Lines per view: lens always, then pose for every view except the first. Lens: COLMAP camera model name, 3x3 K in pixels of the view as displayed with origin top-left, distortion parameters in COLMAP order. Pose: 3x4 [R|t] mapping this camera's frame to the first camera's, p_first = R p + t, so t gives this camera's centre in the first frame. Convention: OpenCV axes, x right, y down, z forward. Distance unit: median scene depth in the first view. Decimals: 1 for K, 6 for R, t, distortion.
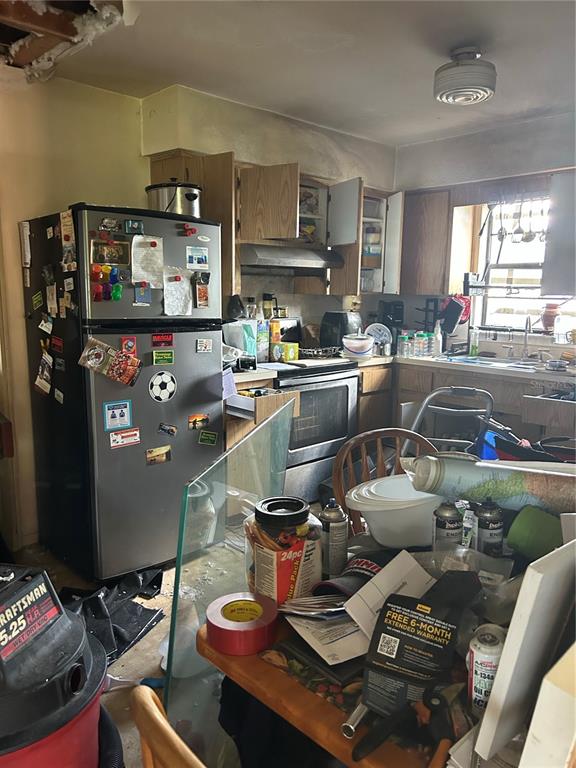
lens RADIAL K [[570.0, 0, 288.0], [0, 570.0, 384.0], [0, 0, 1]] dist [0.092922, -0.111853]
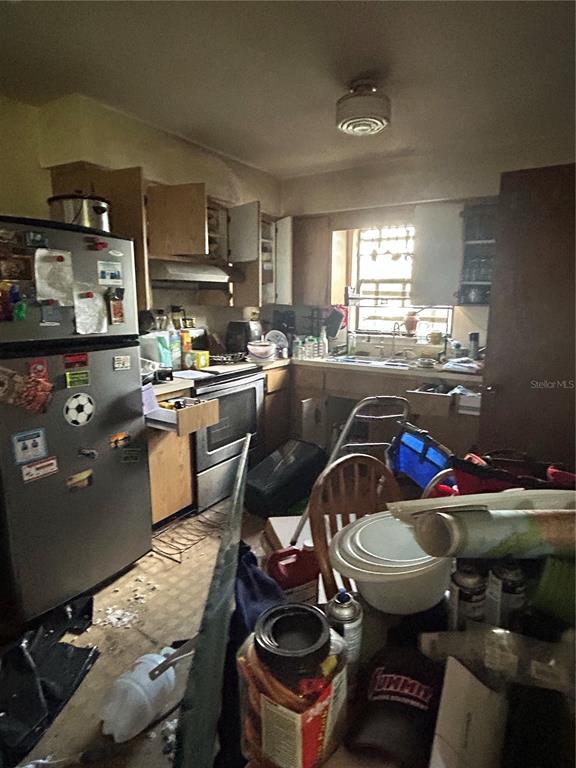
lens RADIAL K [[446.1, 0, 288.0], [0, 446.1, 384.0], [0, 0, 1]] dist [0.003578, -0.000499]
pose [[0.971494, -0.054224, 0.230780, -0.044222], [0.047781, 0.998299, 0.033422, -0.038848], [-0.232200, -0.021442, 0.972432, 0.171440]]
